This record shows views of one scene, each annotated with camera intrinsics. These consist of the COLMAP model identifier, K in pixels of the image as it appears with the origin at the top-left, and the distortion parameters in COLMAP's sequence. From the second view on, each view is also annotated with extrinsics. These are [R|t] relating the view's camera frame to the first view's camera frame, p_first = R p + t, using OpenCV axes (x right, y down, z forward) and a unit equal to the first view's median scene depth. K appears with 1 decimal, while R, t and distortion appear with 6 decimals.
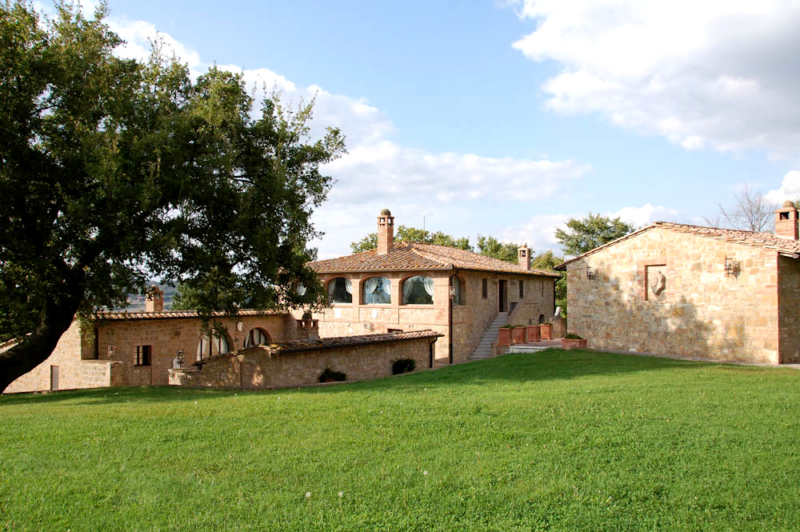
lens RADIAL K [[648.4, 0, 400.0], [0, 648.4, 266.0], [0, 0, 1]] dist [-0.141141, 0.155068]
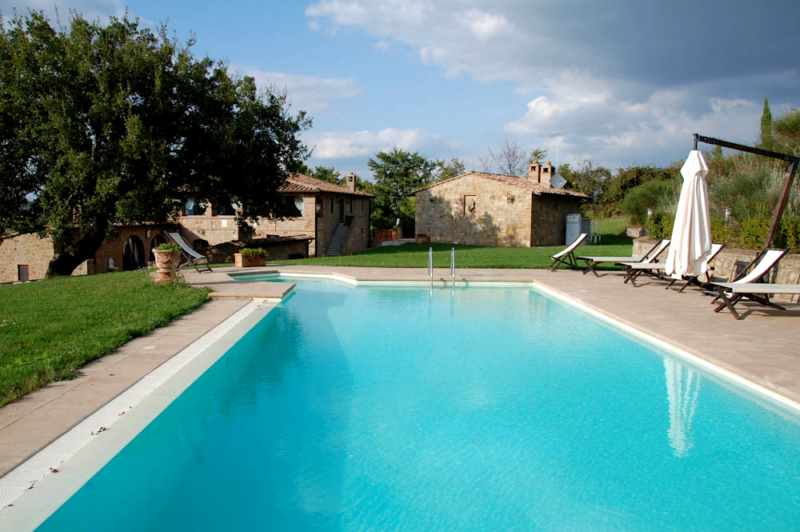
lens RADIAL K [[648.4, 0, 400.0], [0, 648.4, 266.0], [0, 0, 1]] dist [-0.141141, 0.155068]
pose [[0.933529, -0.021297, 0.357870, -0.258535], [-0.025813, 0.991650, 0.126349, -0.016964], [-0.357573, -0.127188, 0.925184, -0.379026]]
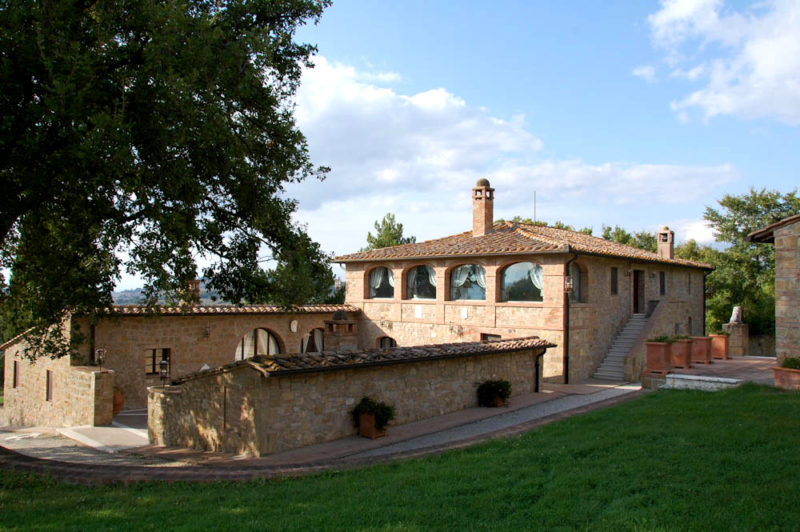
lens RADIAL K [[635.6, 0, 395.0], [0, 635.6, 265.8], [0, 0, 1]] dist [-0.161984, 0.174974]
pose [[0.980448, 0.003864, -0.196742, 0.028961], [-0.003652, 0.999992, 0.001442, 0.019560], [0.196746, -0.000696, 0.980454, 0.284013]]
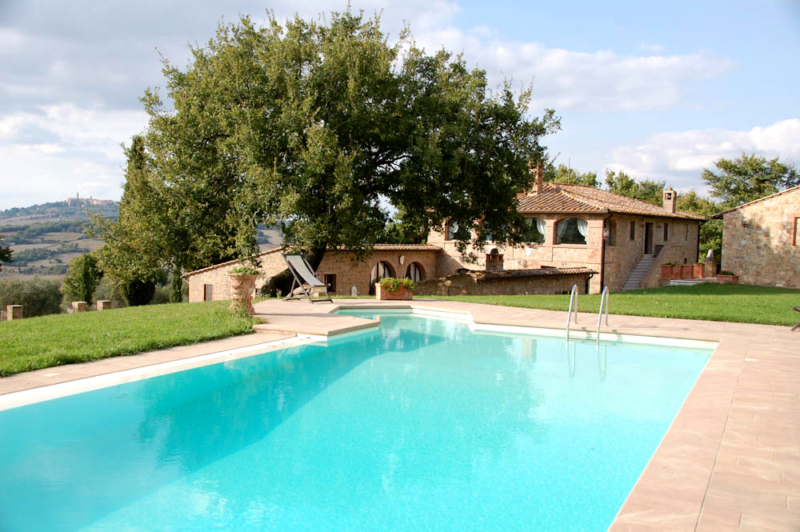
lens RADIAL K [[811.3, 0, 400.0], [0, 811.3, 266.0], [0, 0, 1]] dist [-0.048365, 0.372676]
pose [[0.994799, 0.030289, -0.097253, -0.130054], [-0.021716, 0.995881, 0.088033, -0.018077], [0.099519, -0.085463, 0.991359, -0.390552]]
